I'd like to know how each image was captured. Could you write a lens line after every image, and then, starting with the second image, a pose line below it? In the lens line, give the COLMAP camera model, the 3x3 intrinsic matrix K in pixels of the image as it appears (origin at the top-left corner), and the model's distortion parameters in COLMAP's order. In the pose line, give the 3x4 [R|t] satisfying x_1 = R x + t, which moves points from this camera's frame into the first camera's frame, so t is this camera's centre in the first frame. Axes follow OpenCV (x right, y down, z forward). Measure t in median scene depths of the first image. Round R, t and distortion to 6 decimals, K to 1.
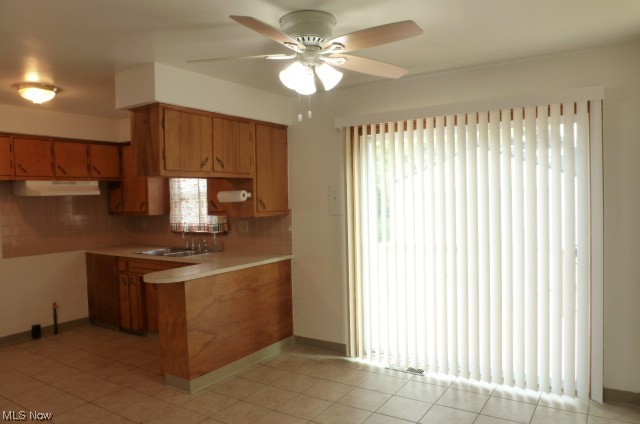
lens RADIAL K [[458.0, 0, 320.5], [0, 458.0, 212.4], [0, 0, 1]] dist [-0.049335, -0.010996]
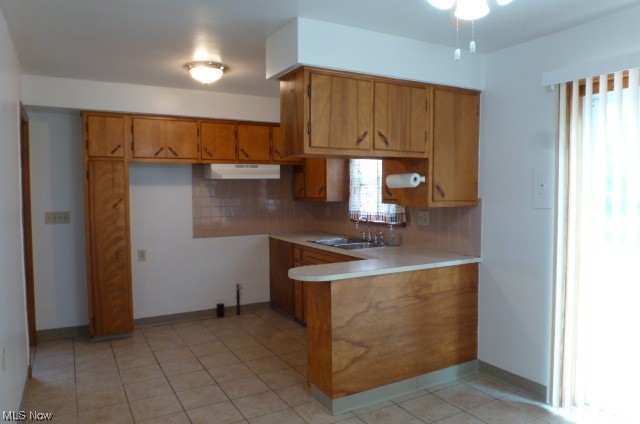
lens RADIAL K [[458.0, 0, 319.1], [0, 458.0, 214.7], [0, 0, 1]] dist [-0.049335, -0.010996]
pose [[0.887707, 0.042968, -0.458400, 0.050291], [-0.029732, 0.998907, 0.036056, 0.000265], [0.459448, -0.018378, 0.888015, 0.206425]]
